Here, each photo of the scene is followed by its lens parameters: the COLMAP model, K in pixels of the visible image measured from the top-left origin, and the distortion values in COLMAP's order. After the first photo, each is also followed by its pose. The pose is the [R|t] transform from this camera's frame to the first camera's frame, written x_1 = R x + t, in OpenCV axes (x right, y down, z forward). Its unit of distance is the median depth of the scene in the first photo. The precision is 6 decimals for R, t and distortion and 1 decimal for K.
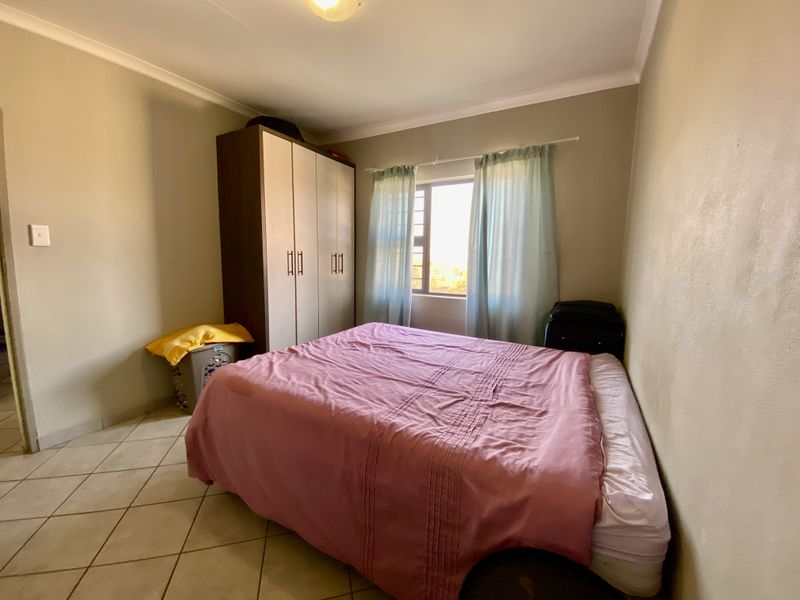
lens RADIAL K [[325.1, 0, 398.6], [0, 325.1, 298.9], [0, 0, 1]] dist [0.003385, -0.000735]
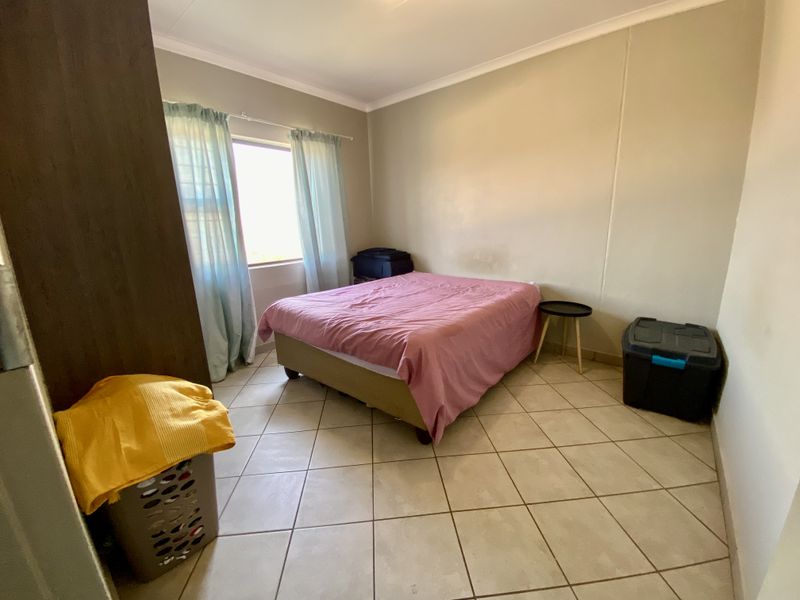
lens RADIAL K [[325.1, 0, 400.2], [0, 325.1, 297.3], [0, 0, 1]] dist [0.003385, -0.000735]
pose [[0.178268, -0.250628, 0.951528, -0.859497], [0.144982, 0.963154, 0.226528, -0.089849], [-0.973242, 0.097572, 0.208036, 0.482082]]
